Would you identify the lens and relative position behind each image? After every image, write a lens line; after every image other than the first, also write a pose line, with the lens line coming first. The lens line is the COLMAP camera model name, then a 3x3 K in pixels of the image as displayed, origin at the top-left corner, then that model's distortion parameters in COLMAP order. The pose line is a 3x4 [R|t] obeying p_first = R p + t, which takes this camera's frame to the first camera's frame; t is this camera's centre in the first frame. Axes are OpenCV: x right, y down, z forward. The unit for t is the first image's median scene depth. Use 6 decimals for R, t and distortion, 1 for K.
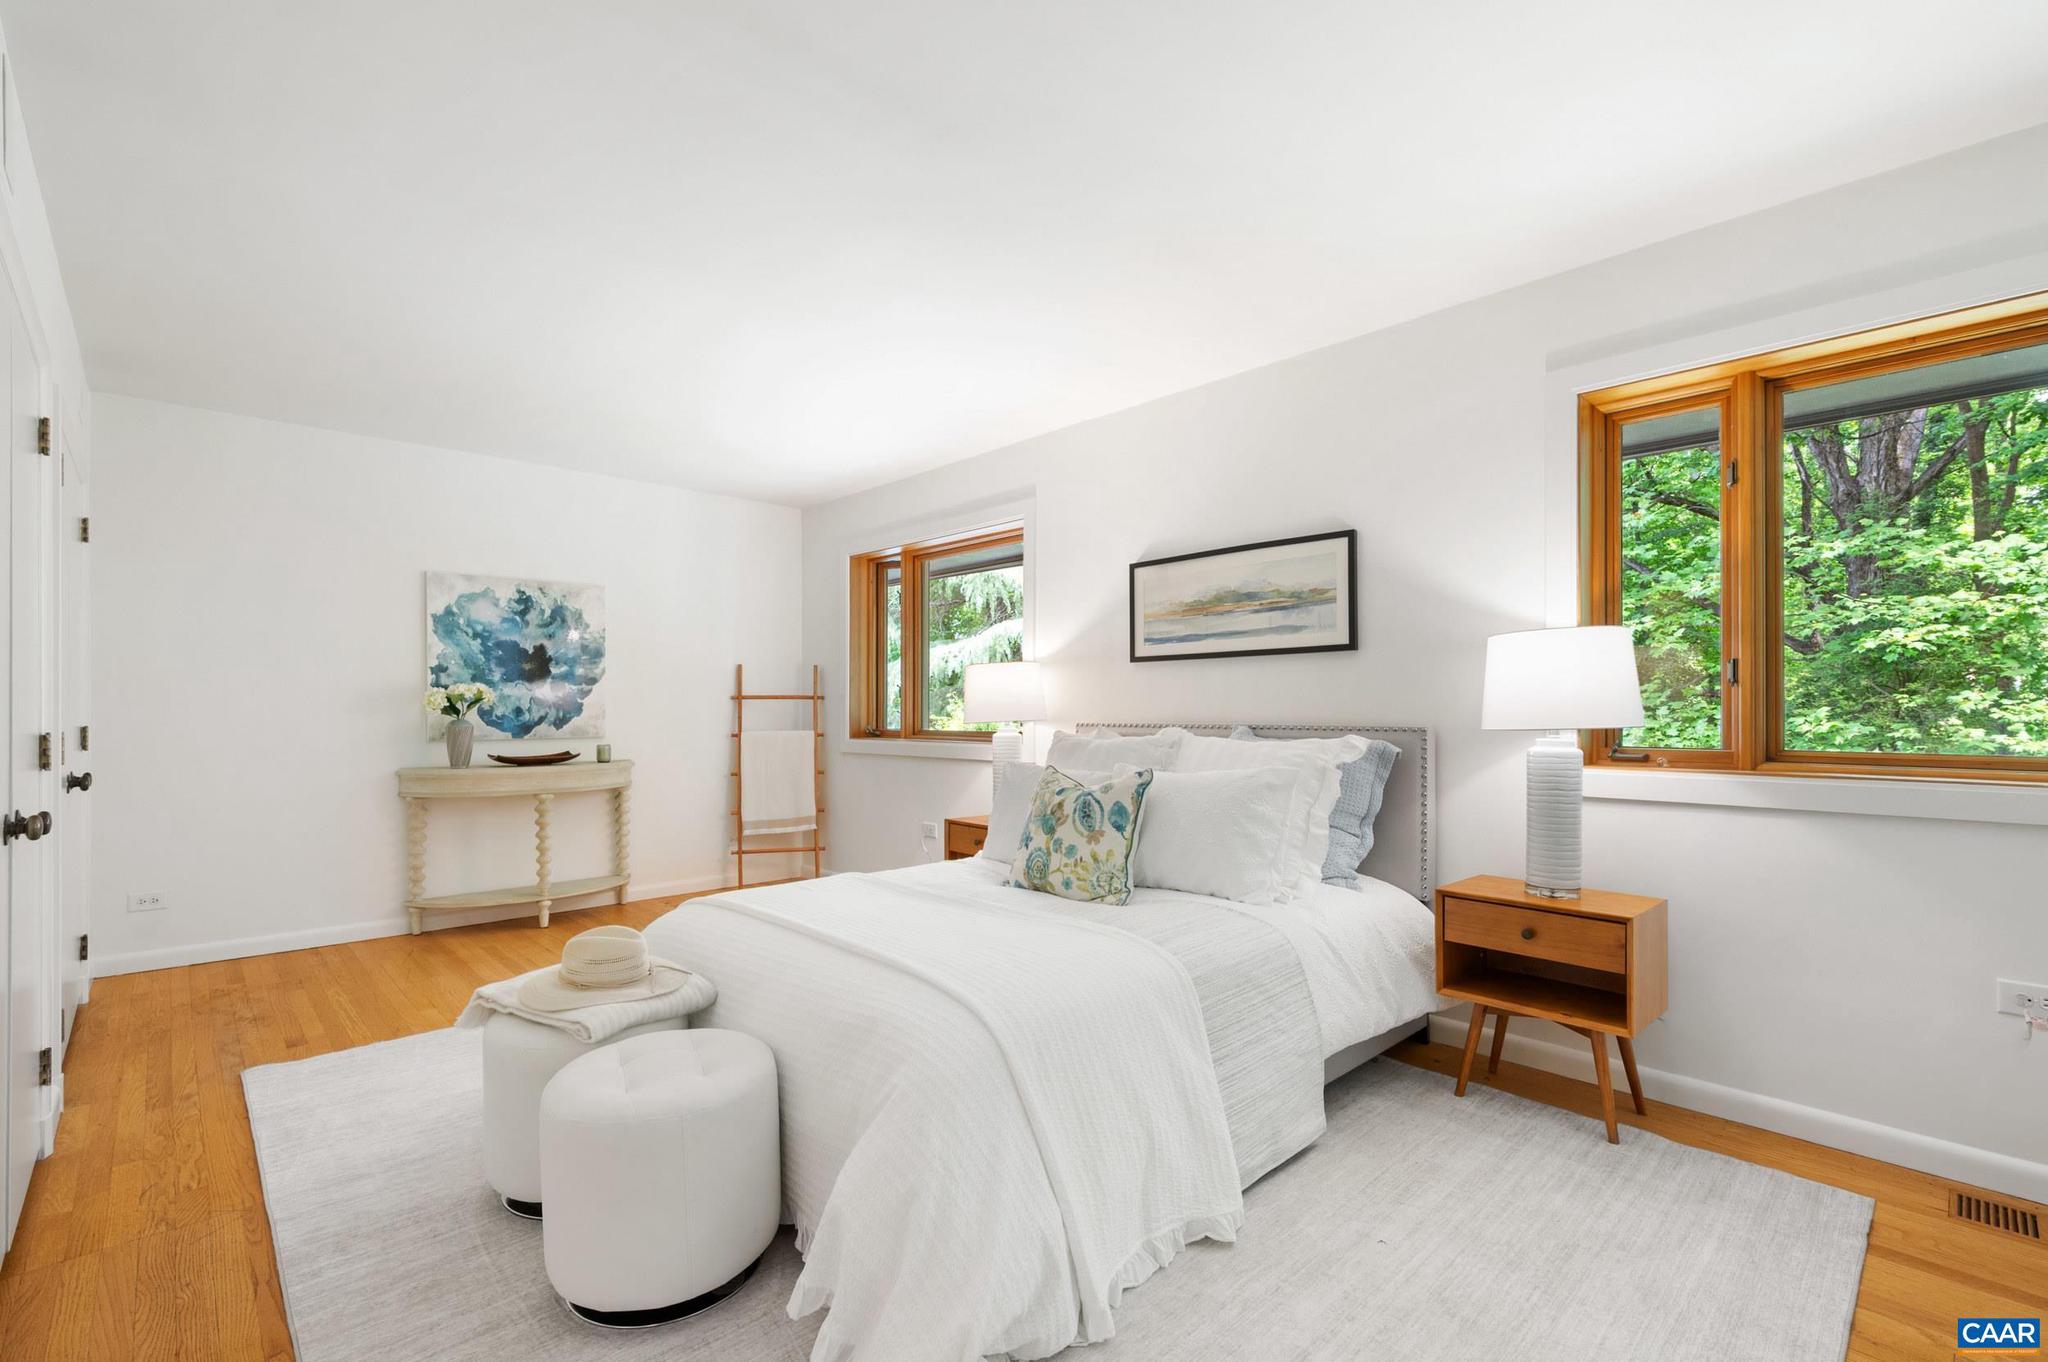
lens RADIAL K [[913.7, 0, 1027.0], [0, 913.7, 699.7], [0, 0, 1]] dist [0.000414, 0.000750]
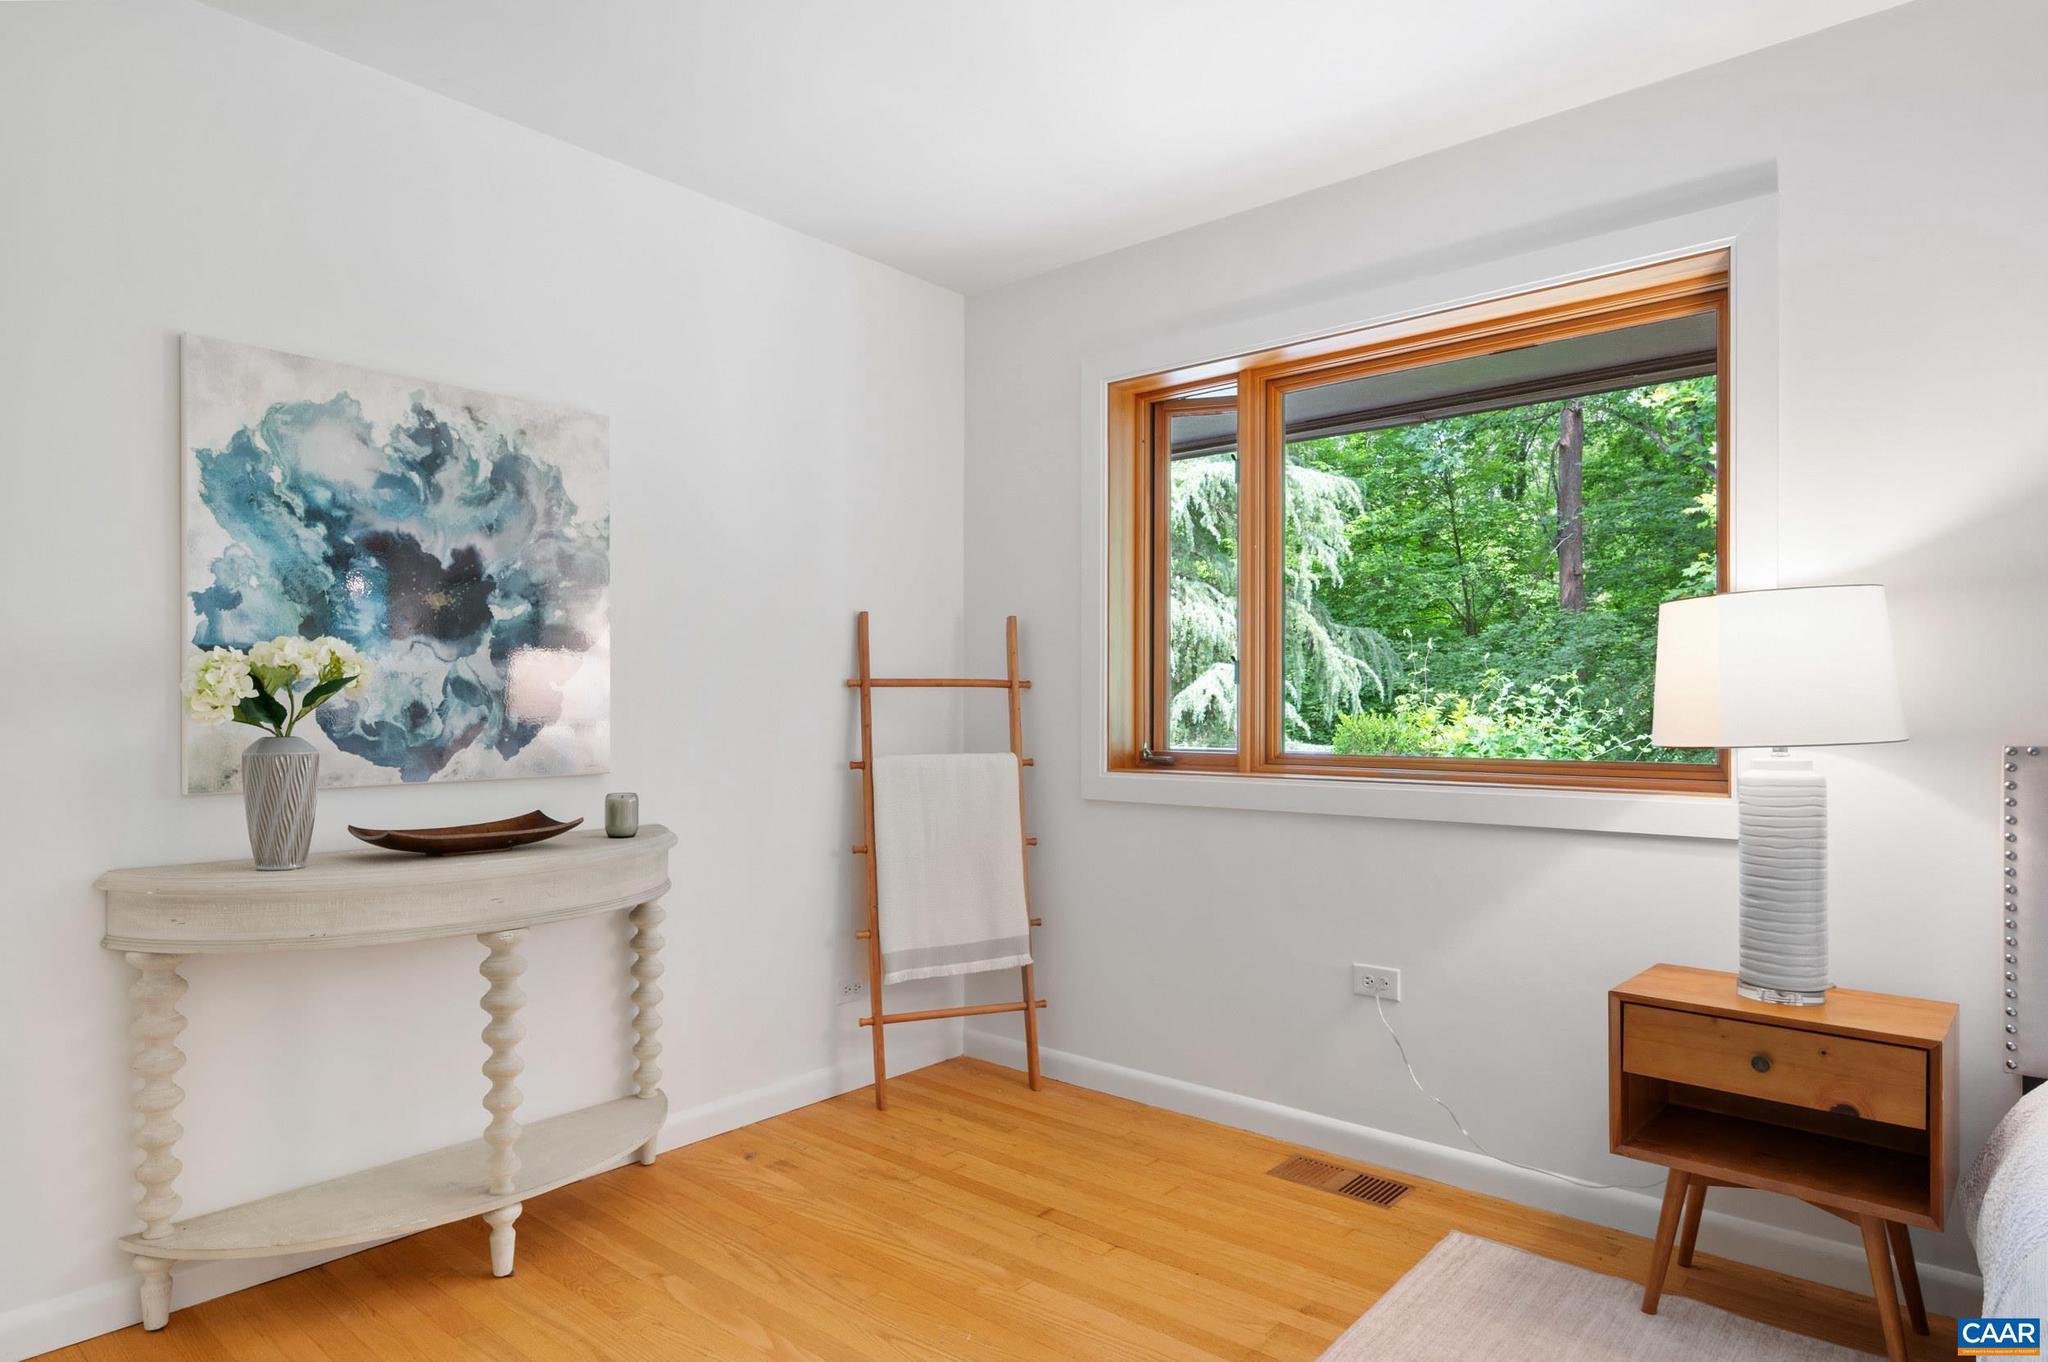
lens RADIAL K [[1183.3, 0, 1024.7], [0, 1183.3, 697.4], [0, 0, 1]] dist [0.001787, -0.000405]
pose [[0.994456, 0.003069, 0.105107, -0.349543], [-0.003340, 0.999992, 0.002408, 0.003799], [-0.105099, -0.002746, 0.994458, 0.463448]]
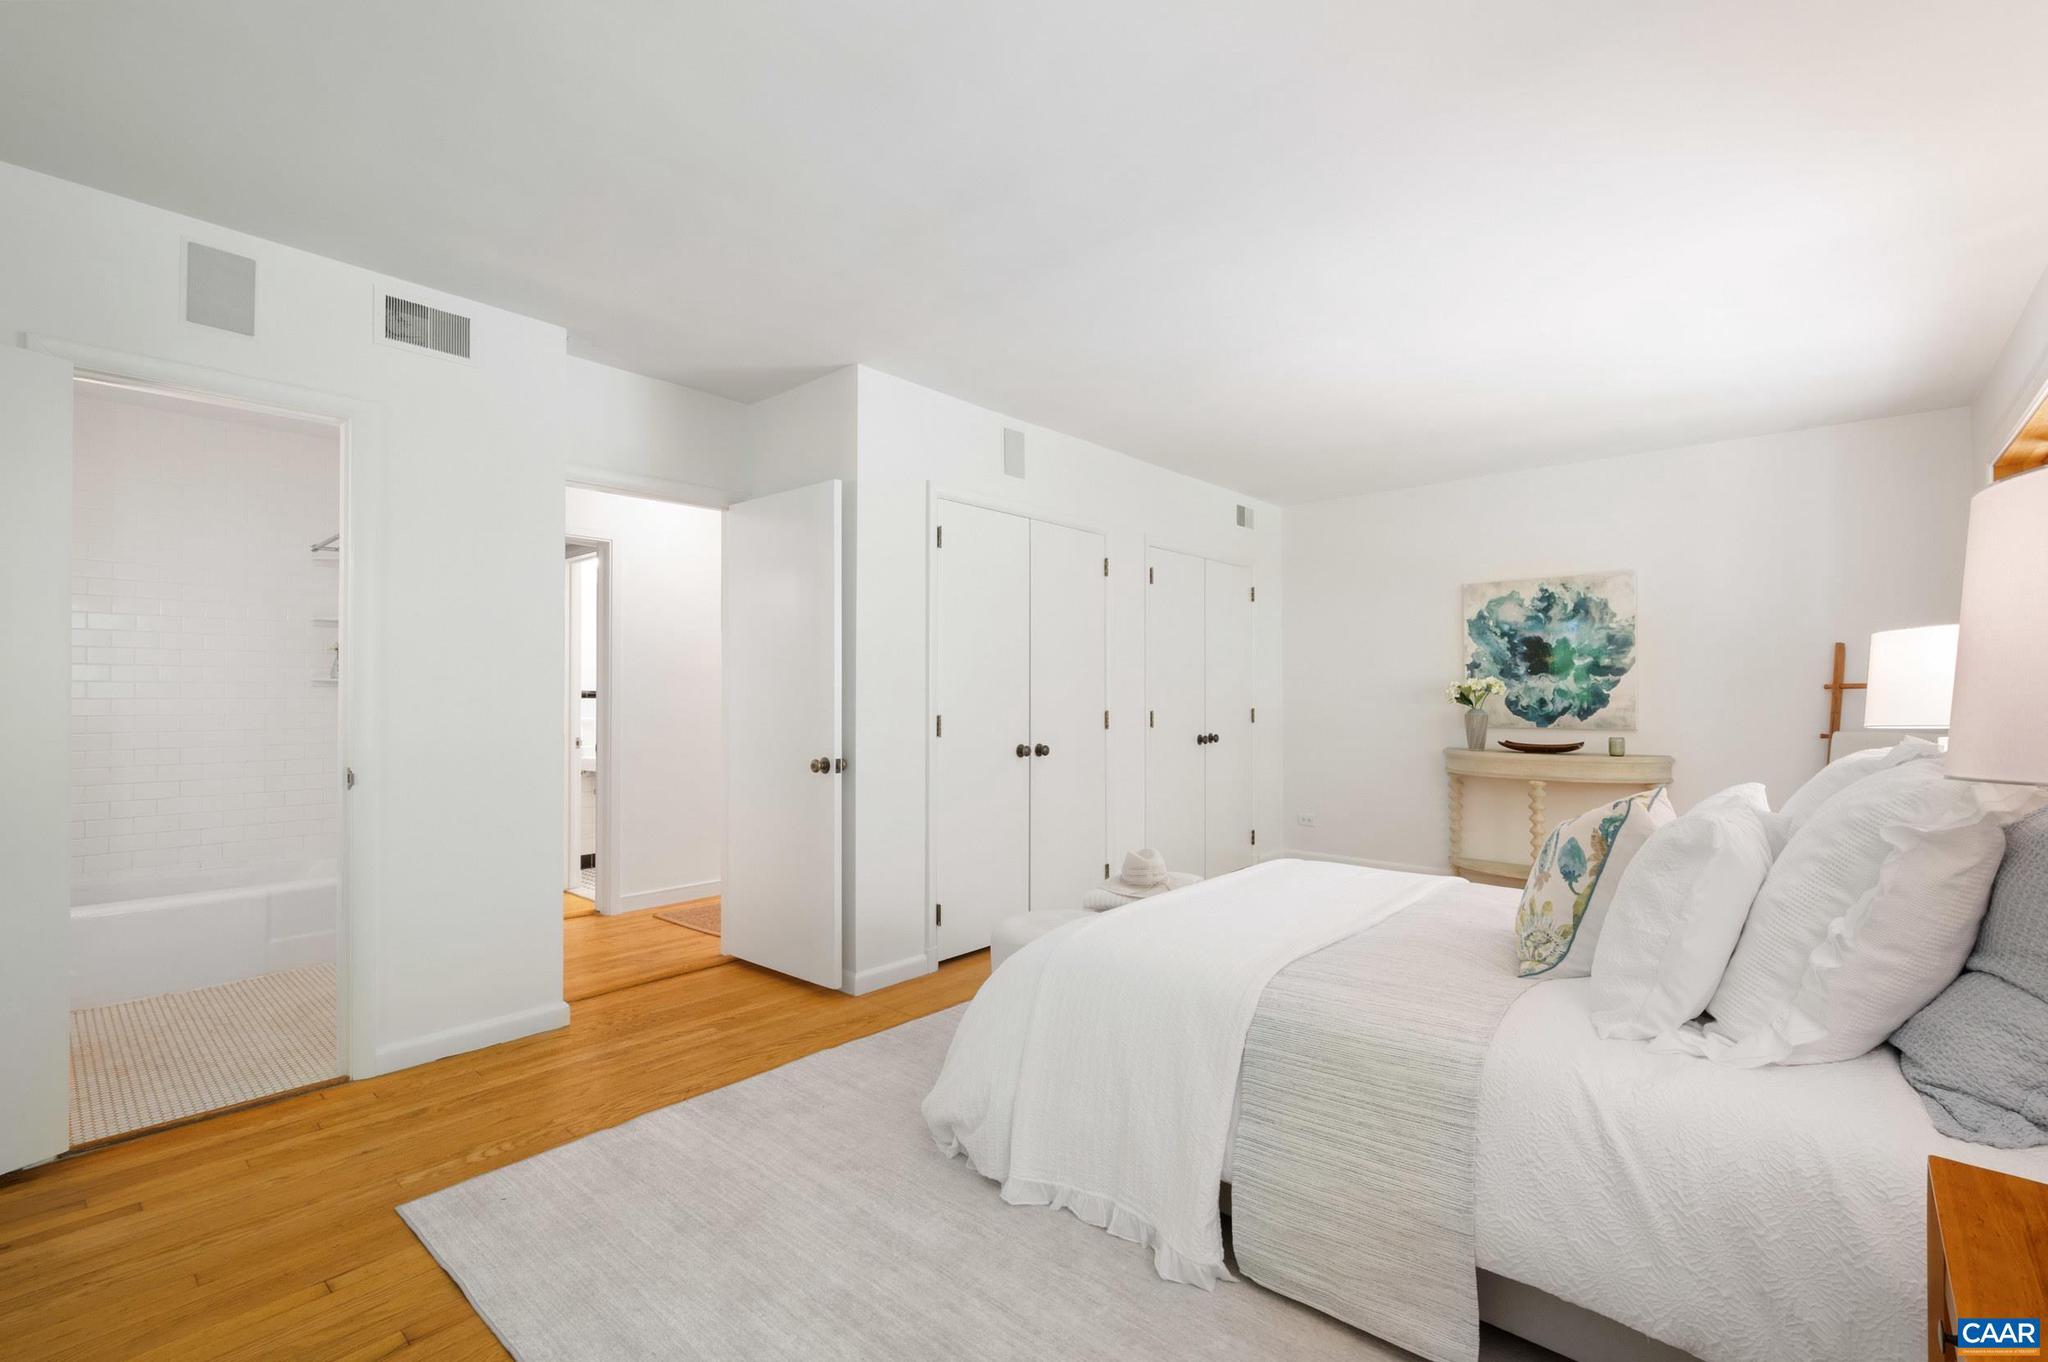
lens RADIAL K [[913.7, 0, 1024.7], [0, 913.7, 690.7], [0, 0, 1]] dist [0.000414, 0.000750]
pose [[0.071709, -0.003767, -0.997418, 0.466388], [0.007313, 0.999968, -0.003251, -0.001566], [0.997399, -0.007062, 0.071735, 0.321408]]
